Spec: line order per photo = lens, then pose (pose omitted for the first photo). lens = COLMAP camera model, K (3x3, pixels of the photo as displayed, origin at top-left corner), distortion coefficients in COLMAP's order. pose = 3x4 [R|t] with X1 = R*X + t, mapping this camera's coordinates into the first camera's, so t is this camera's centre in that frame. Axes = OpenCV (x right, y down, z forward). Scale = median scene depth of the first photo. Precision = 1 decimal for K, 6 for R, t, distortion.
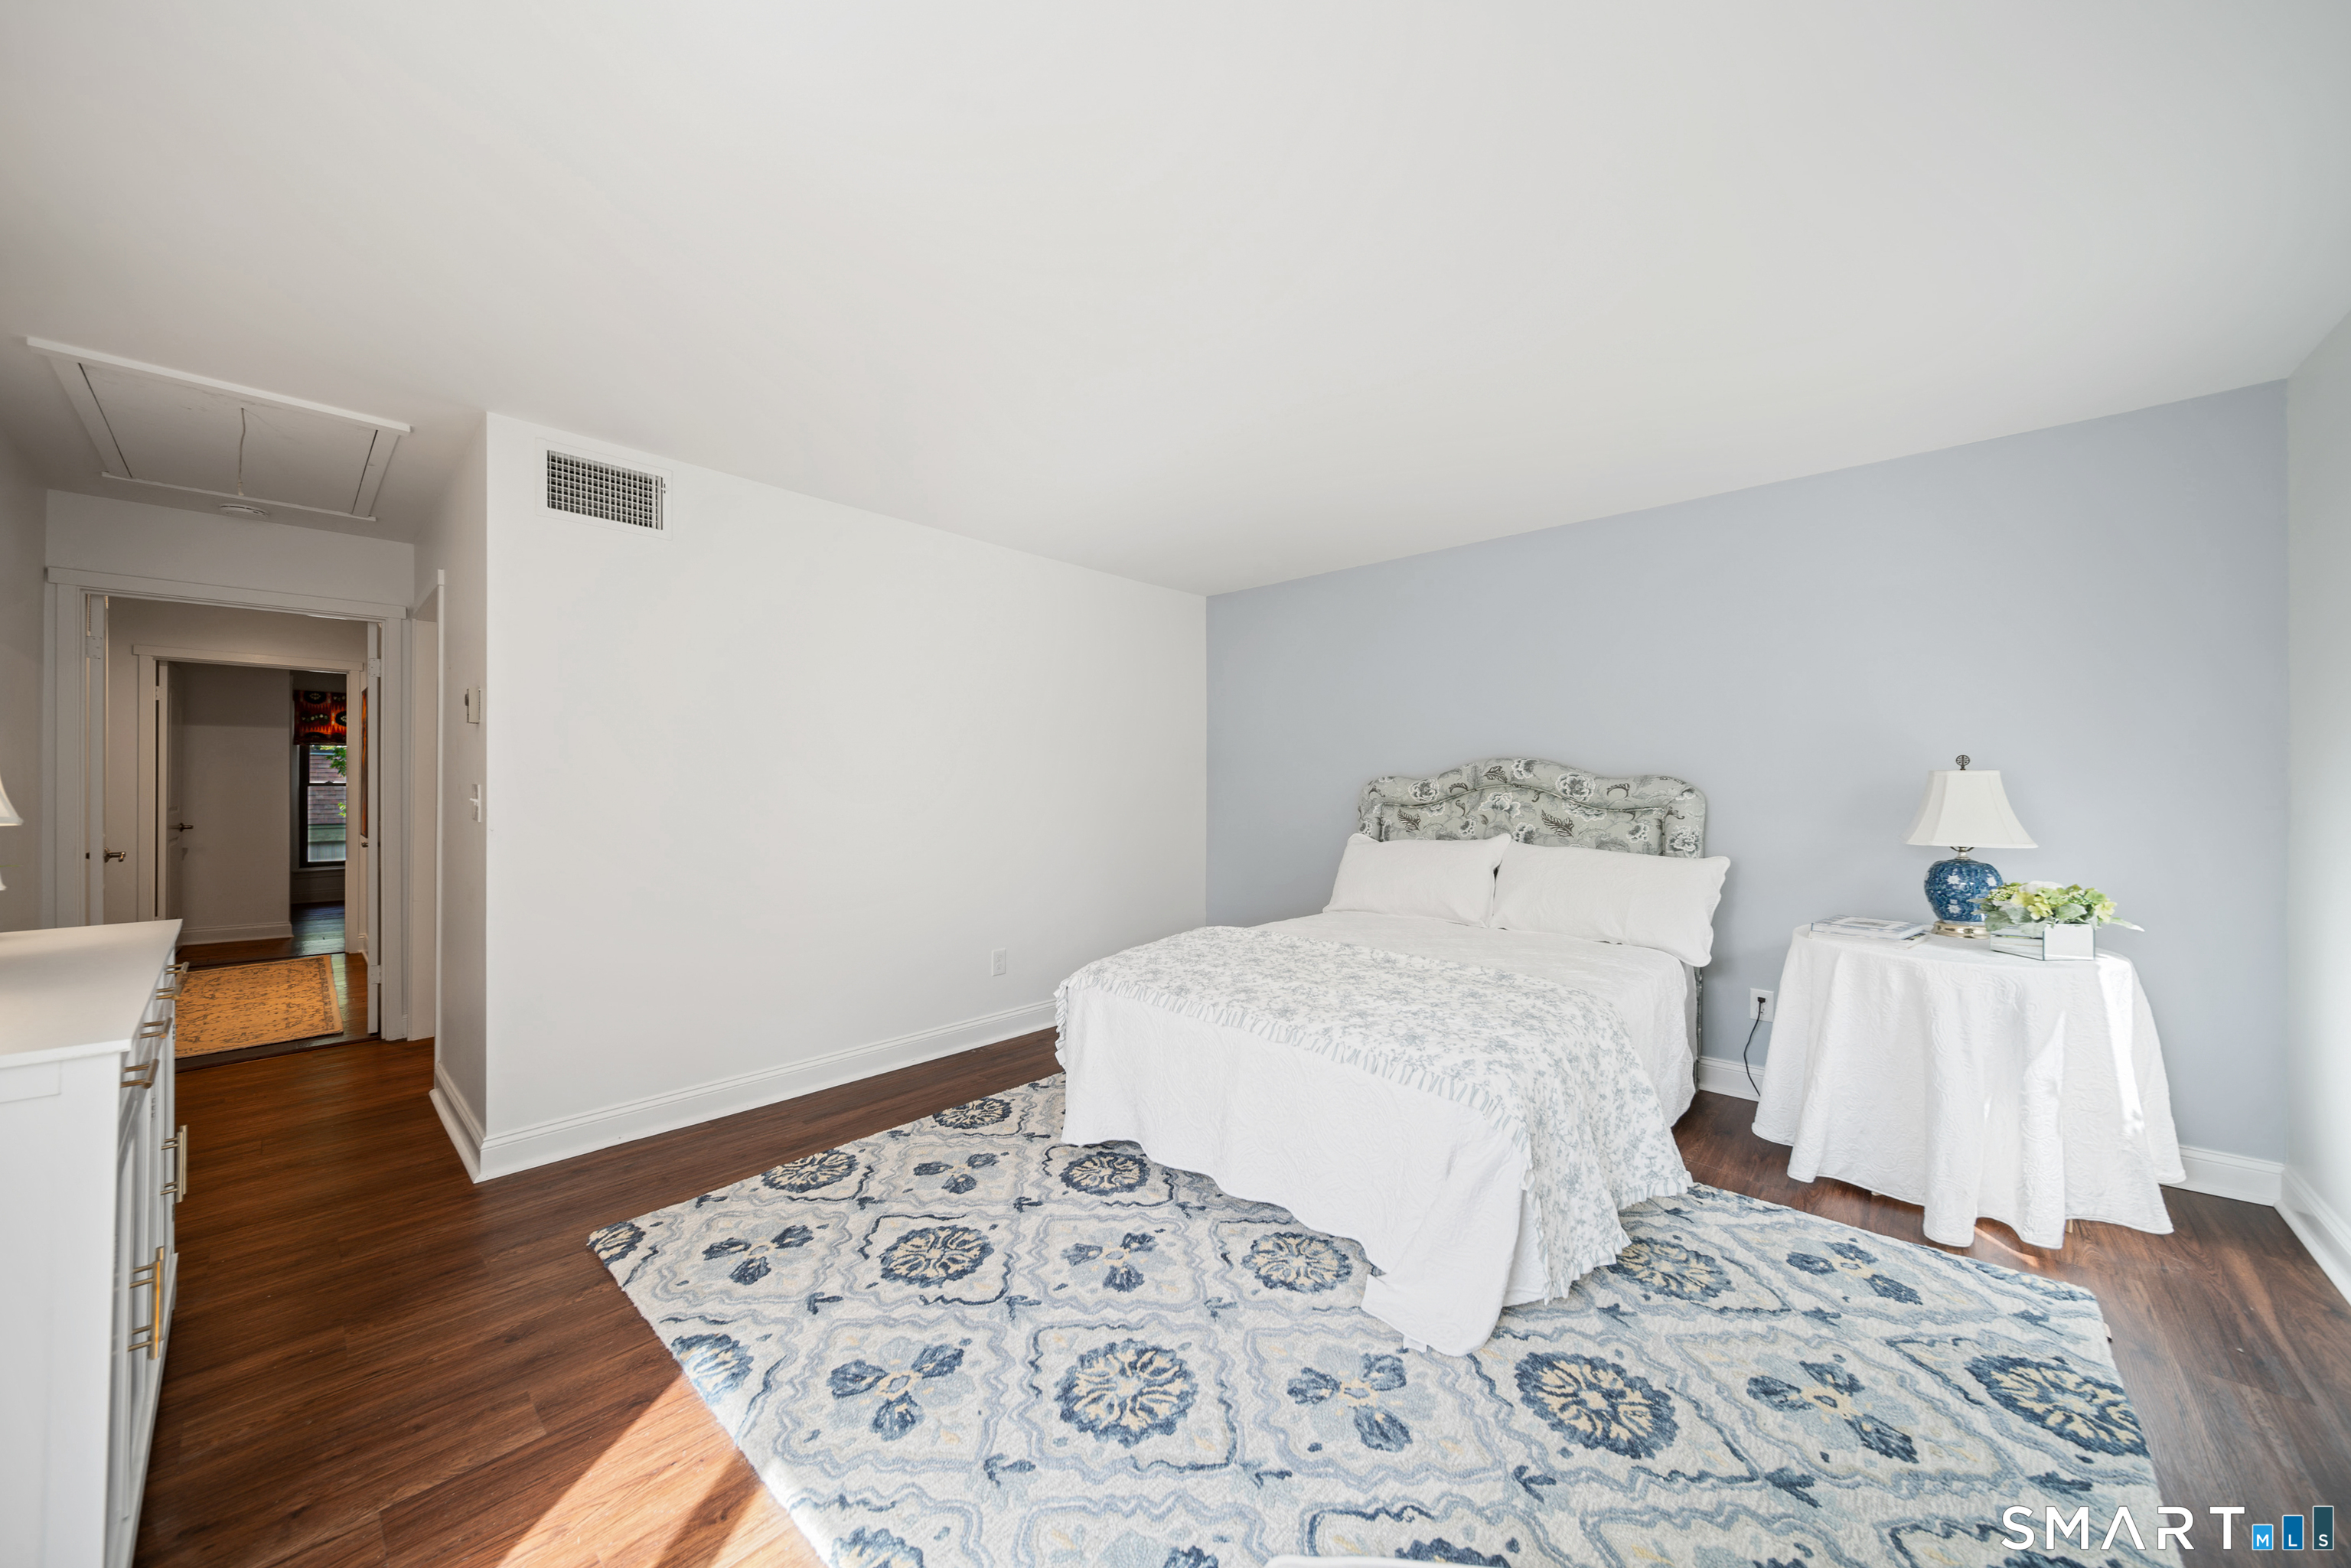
lens RADIAL K [[822.2, 0, 1163.4], [0, 822.2, 772.6], [0, 0, 1]] dist [0.000885, -0.001521]
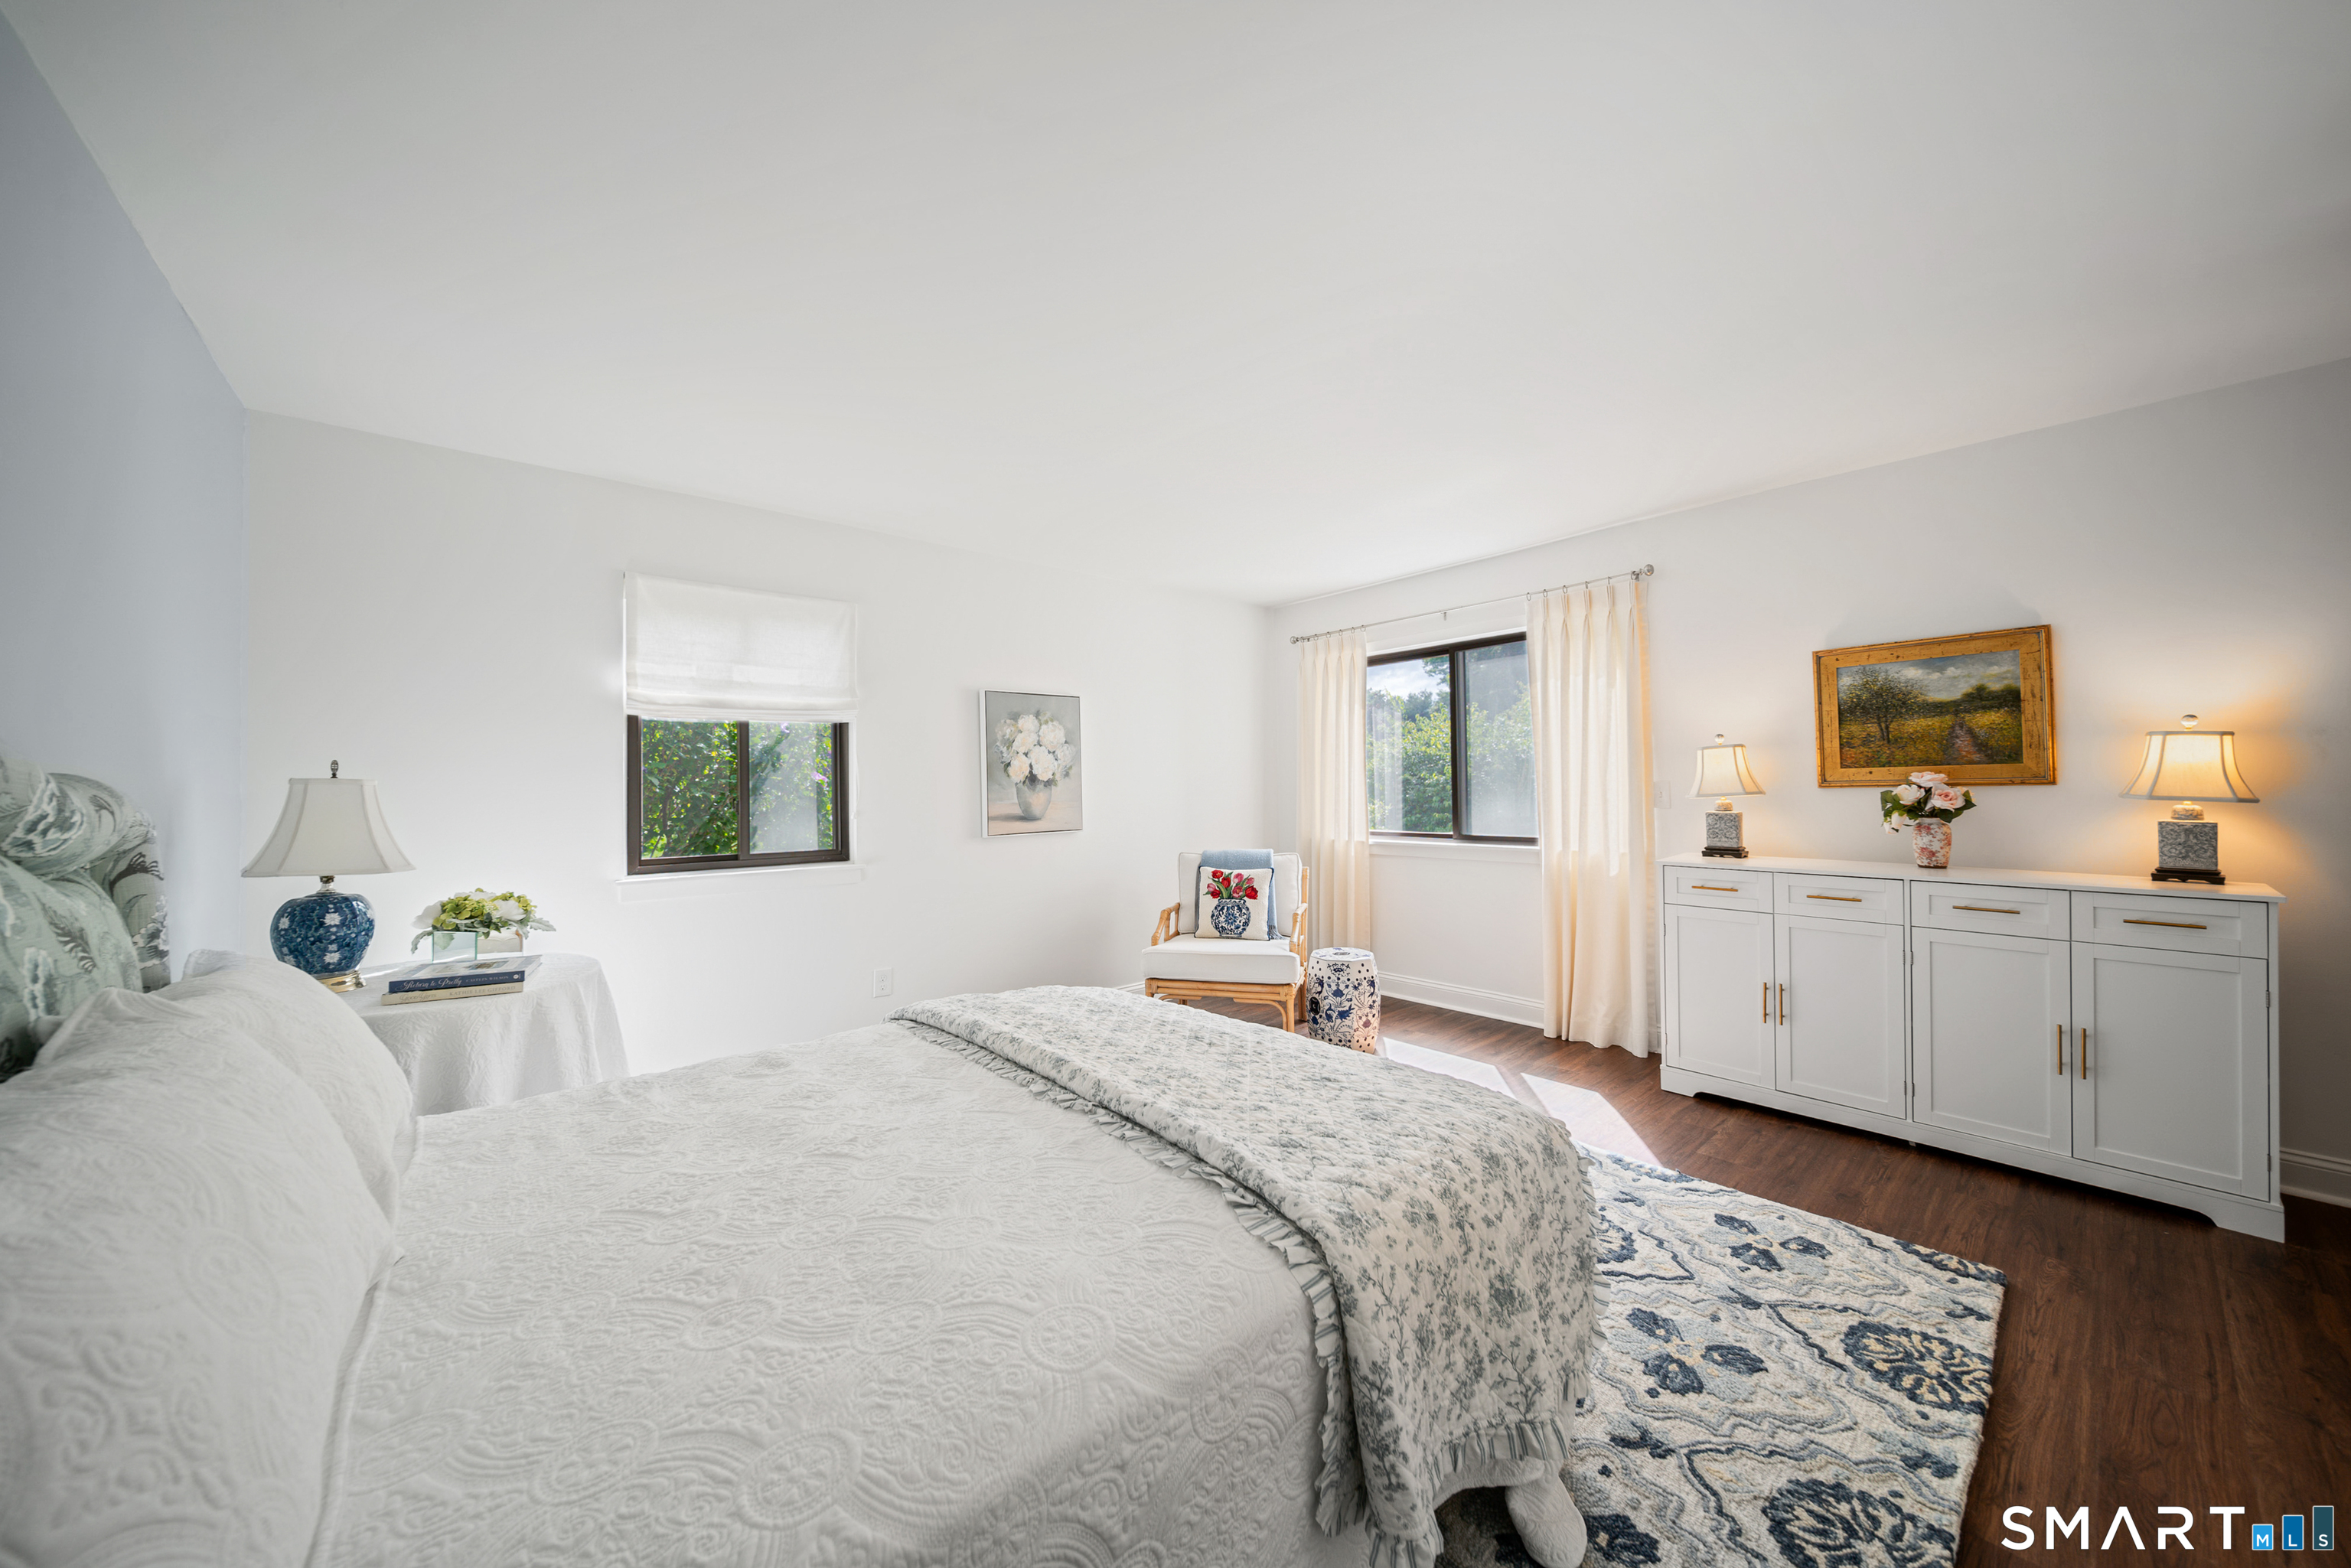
lens RADIAL K [[806.1, 0, 1173.9], [0, 806.1, 774.4], [0, 0, 1]] dist [-0.006857, -0.000277]
pose [[-0.993718, 0.015002, 0.110903, 0.096268], [0.012336, 0.999619, -0.024682, 0.024592], [-0.111231, -0.023159, -0.993525, 1.874895]]
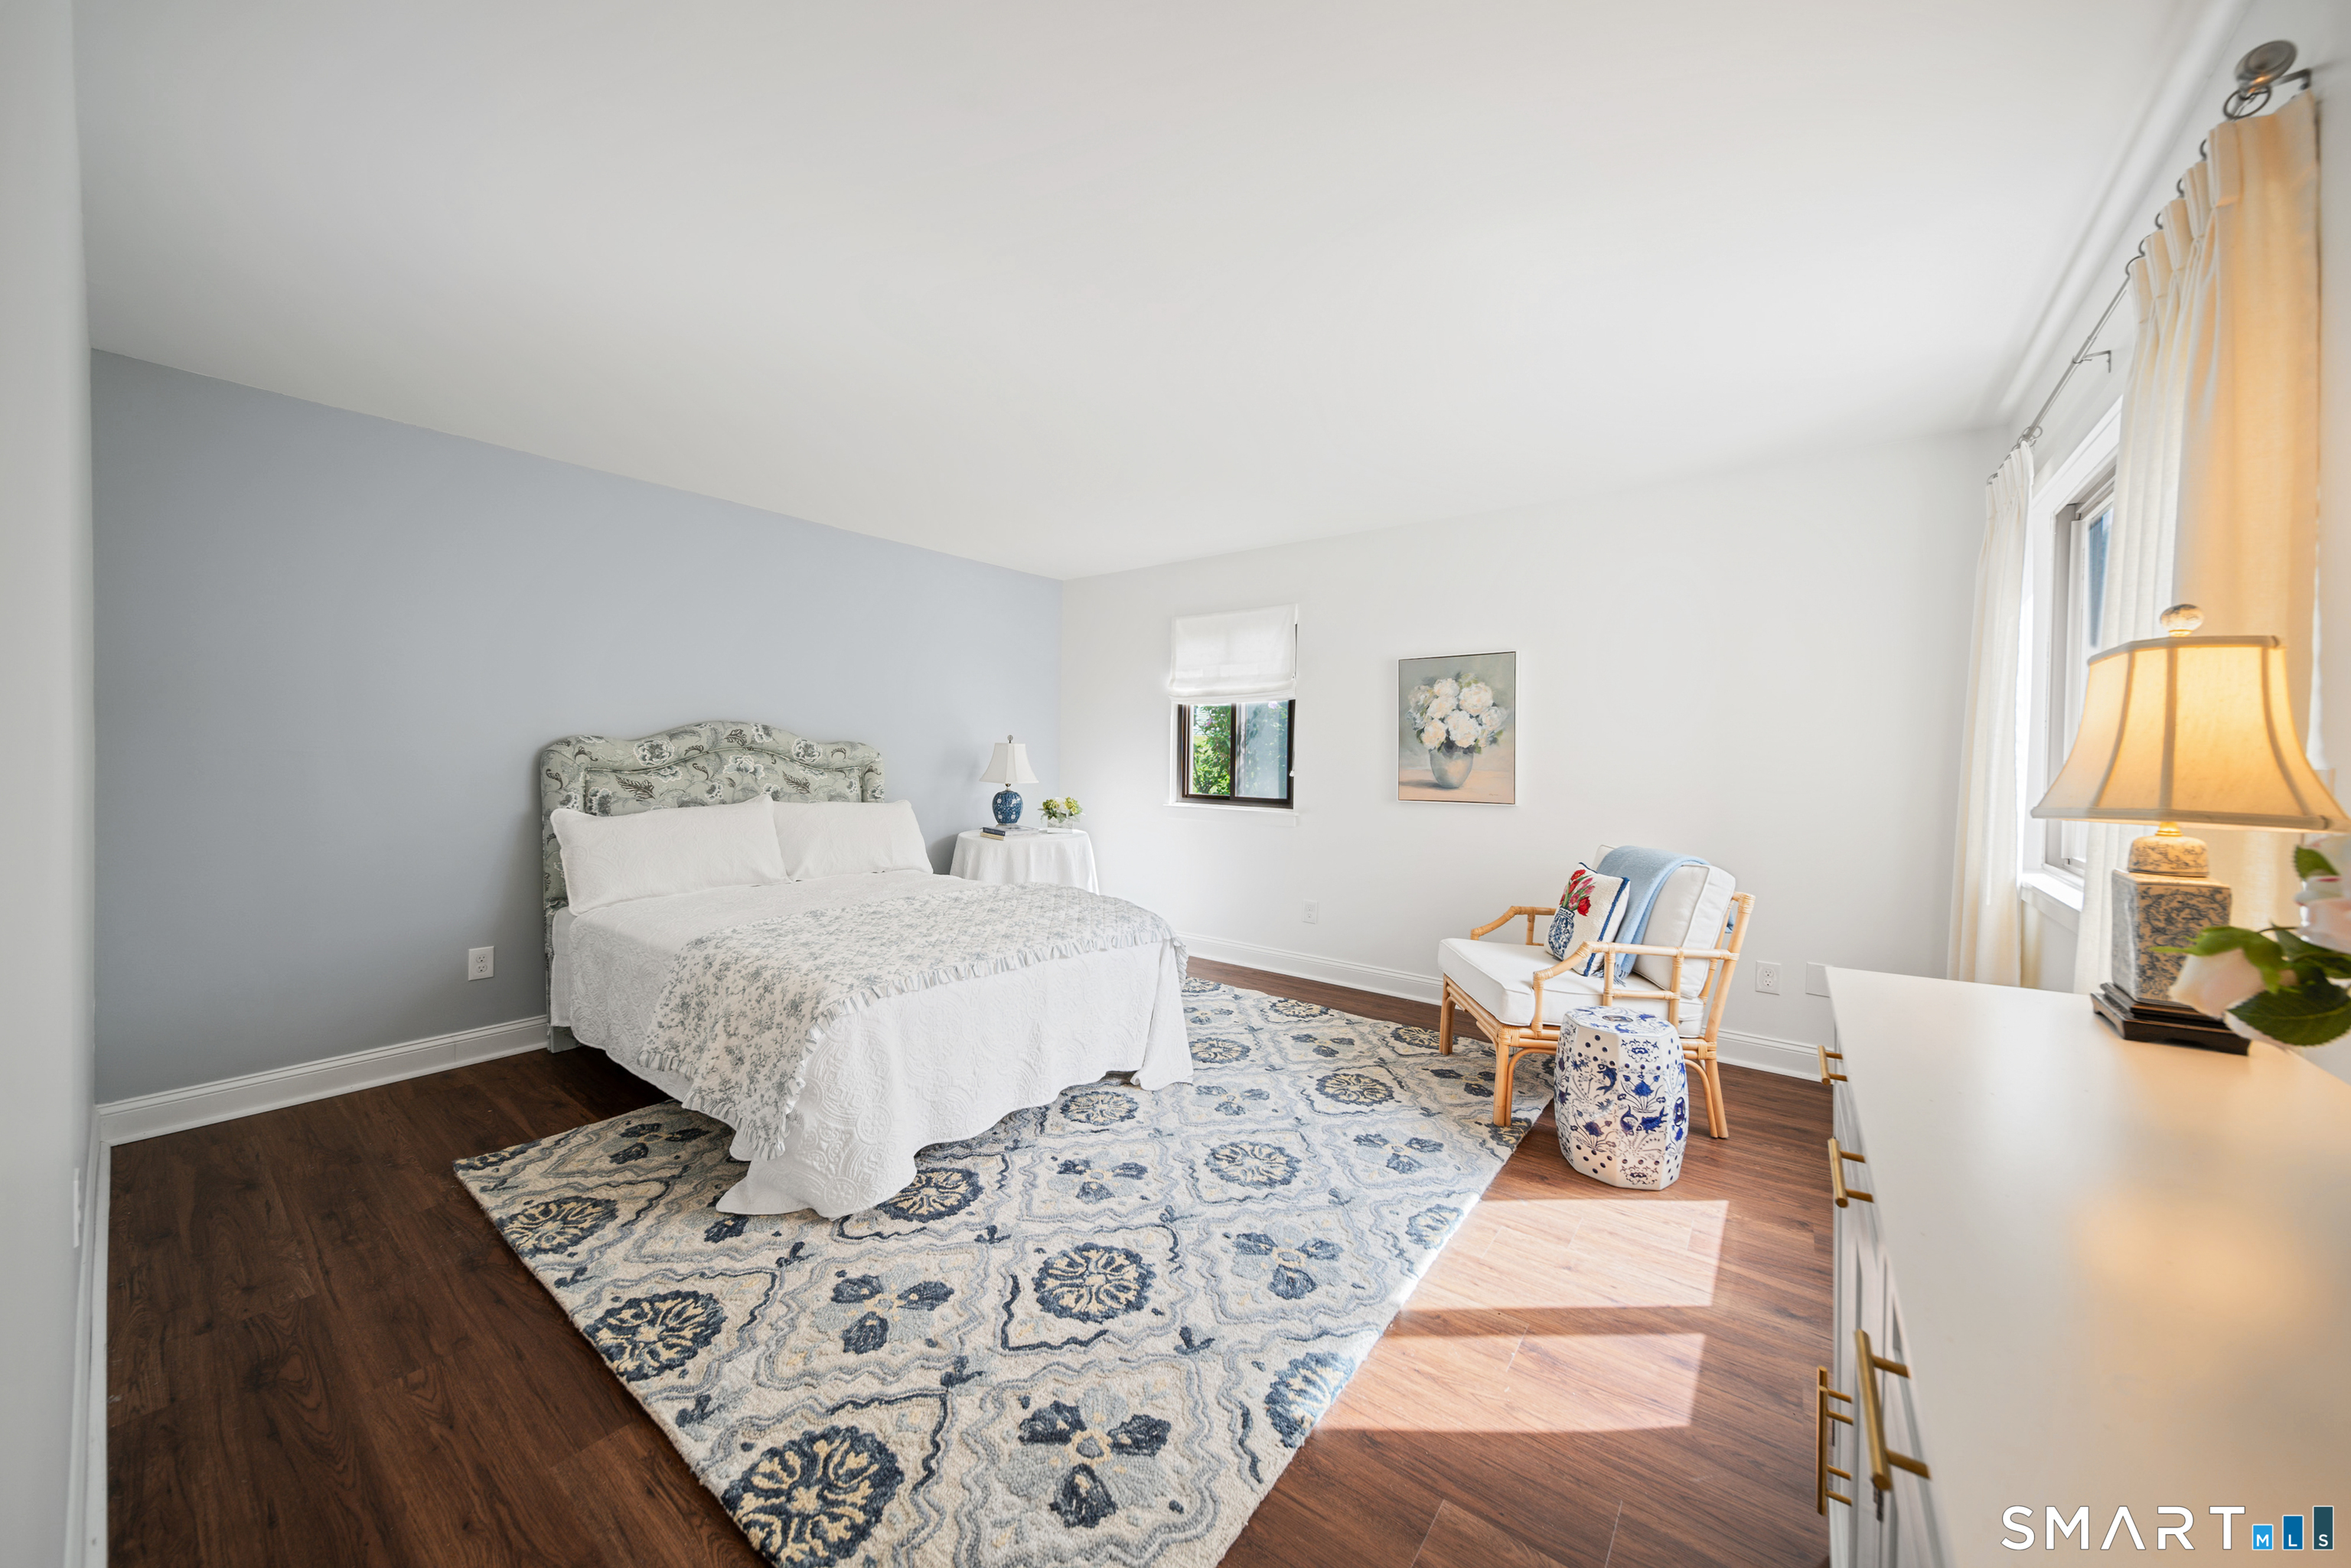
lens RADIAL K [[834.1, 0, 1161.6], [0, 834.1, 741.0], [0, 0, 1]] dist [0.001308, -0.001542]
pose [[-0.091534, 0.017294, 0.995652, -1.065202], [-0.021749, 0.999576, -0.019362, 0.024500], [-0.995564, -0.023426, -0.091119, 0.925094]]
